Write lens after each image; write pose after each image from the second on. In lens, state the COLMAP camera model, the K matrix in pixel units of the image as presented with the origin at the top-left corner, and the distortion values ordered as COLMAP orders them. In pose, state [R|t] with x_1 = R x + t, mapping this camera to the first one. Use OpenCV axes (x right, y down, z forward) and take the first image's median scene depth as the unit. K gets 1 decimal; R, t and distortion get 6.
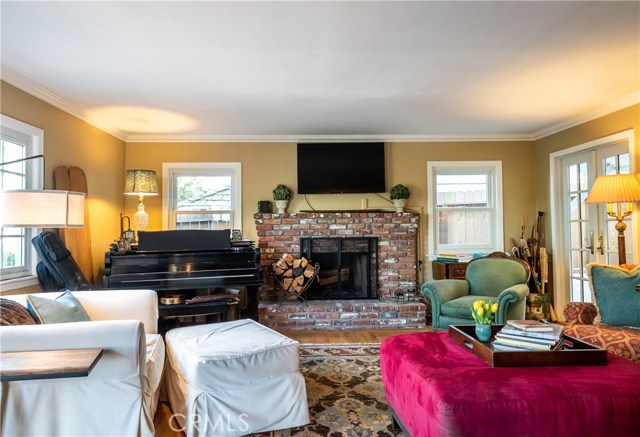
lens RADIAL K [[445.9, 0, 320.7], [0, 445.9, 216.5], [0, 0, 1]] dist [0.019653, -0.005277]
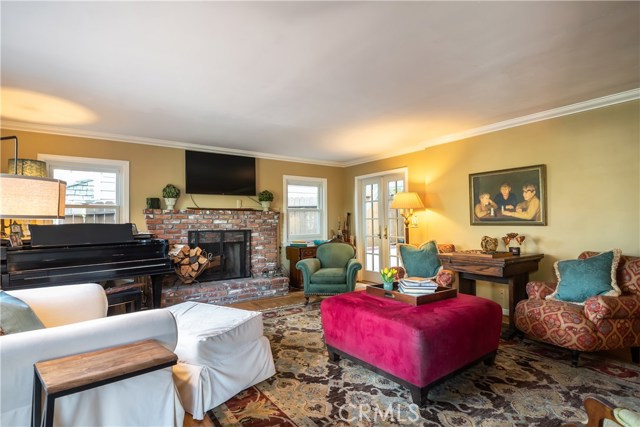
lens RADIAL K [[338.3, 0, 319.9], [0, 338.3, 214.9], [0, 0, 1]] dist [-0.005522, -0.002360]
pose [[0.831817, 0.017484, 0.554774, -0.269600], [-0.017681, 0.999831, -0.004999, 0.004596], [-0.554768, -0.005650, 0.831986, 0.069246]]
